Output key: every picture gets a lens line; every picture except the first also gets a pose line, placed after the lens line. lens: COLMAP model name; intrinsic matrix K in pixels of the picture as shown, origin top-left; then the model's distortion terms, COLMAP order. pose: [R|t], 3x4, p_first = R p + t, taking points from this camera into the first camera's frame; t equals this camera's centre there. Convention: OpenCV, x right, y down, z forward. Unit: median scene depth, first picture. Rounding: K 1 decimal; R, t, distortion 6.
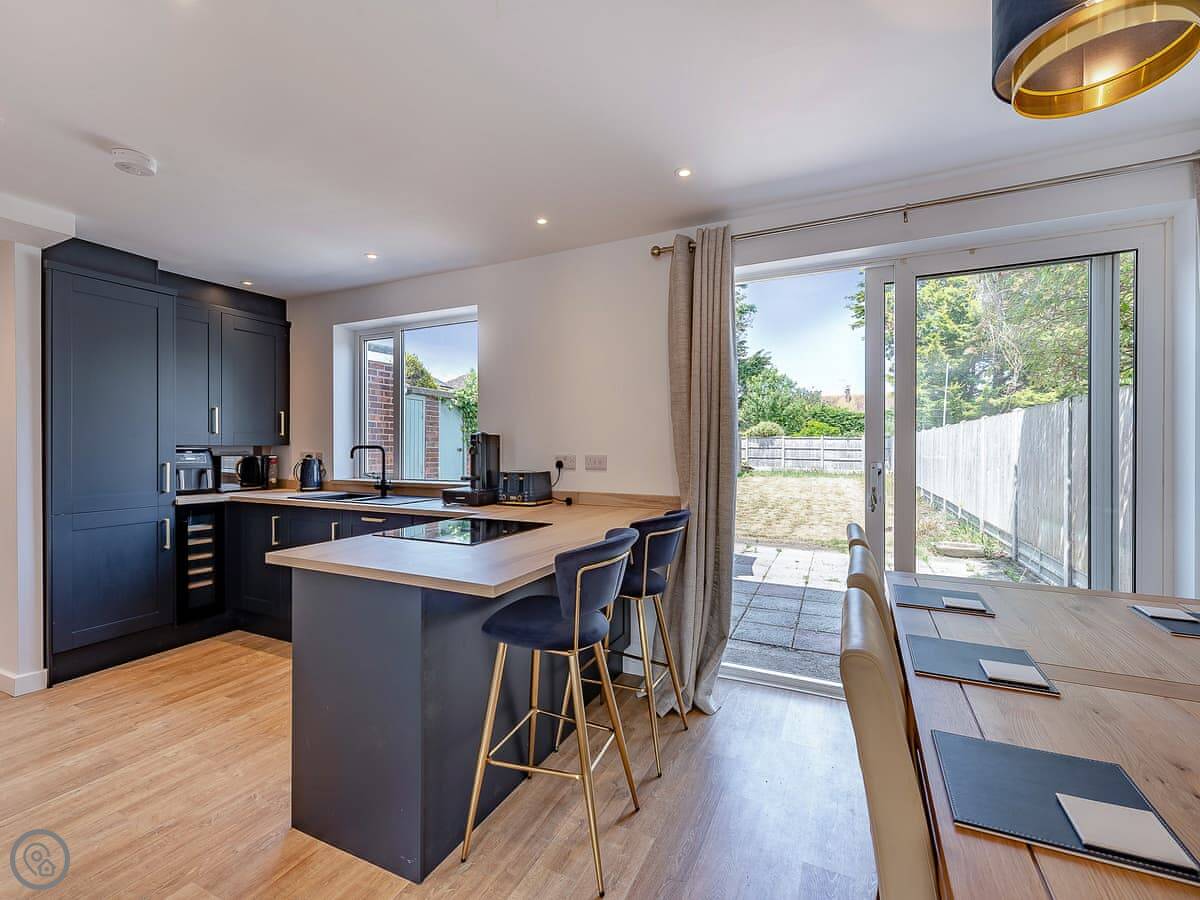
lens RADIAL K [[524.3, 0, 588.7], [0, 524.3, 445.7], [0, 0, 1]] dist [0.011024, -0.002294]
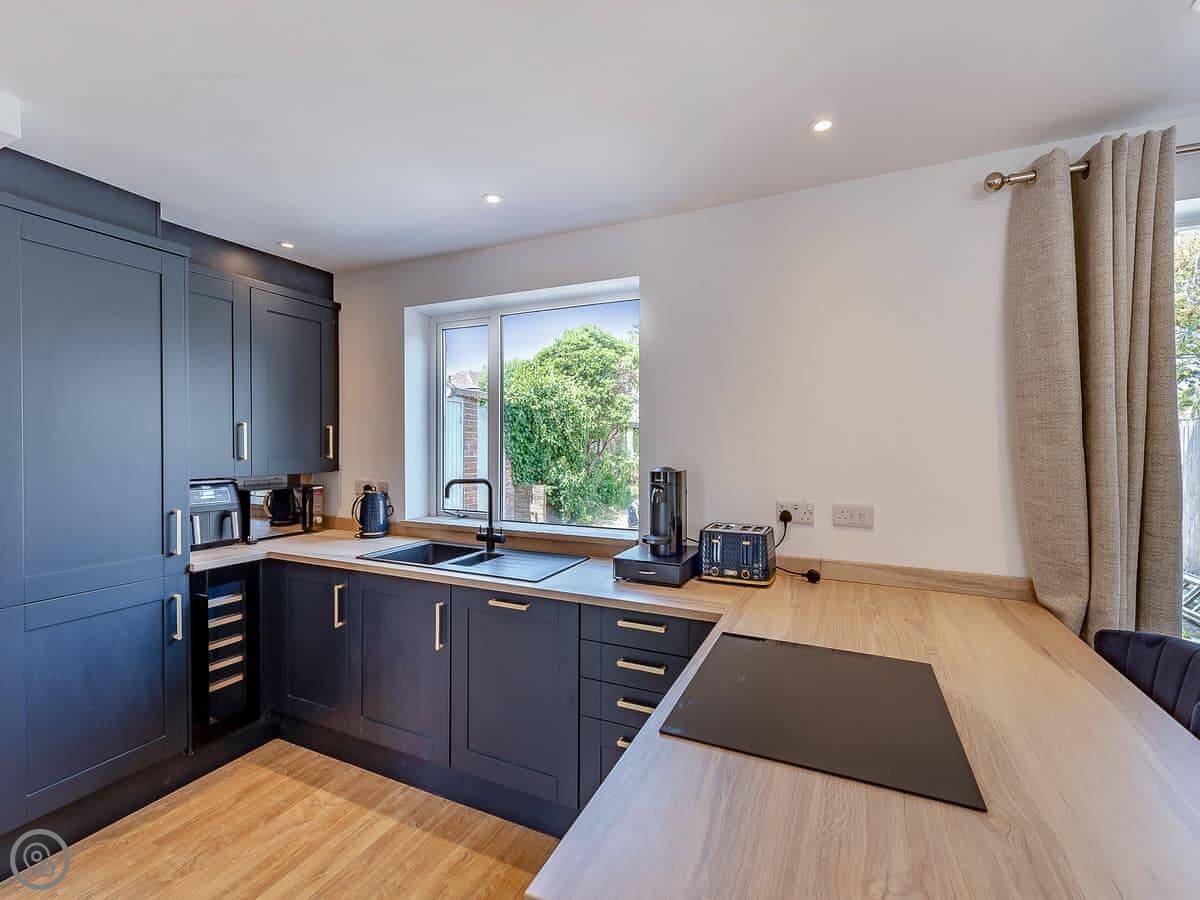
lens RADIAL K [[524.3, 0, 600.1], [0, 524.3, 449.3], [0, 0, 1]] dist [0.011024, -0.002294]
pose [[0.999560, 0.001634, 0.029615, -0.257153], [-0.002014, 0.999916, 0.012811, -0.047309], [-0.029591, -0.012865, 0.999479, 0.288622]]
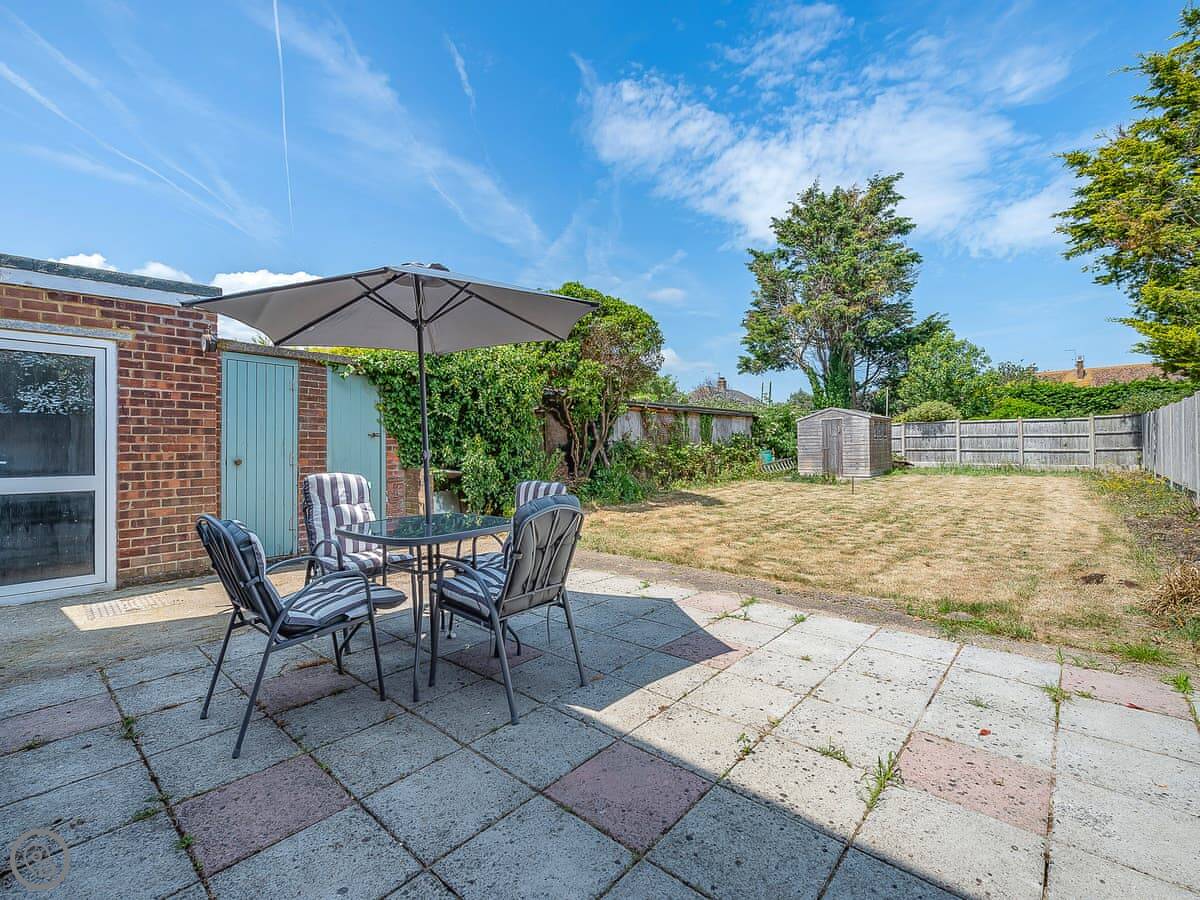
lens RADIAL K [[524.3, 0, 591.9], [0, 524.3, 442.2], [0, 0, 1]] dist [0.011024, -0.002294]
pose [[0.955257, -0.017291, -0.295270, 0.674880], [0.015791, 0.999847, -0.007464, 0.071757], [0.295354, 0.002467, 0.955385, 0.983669]]
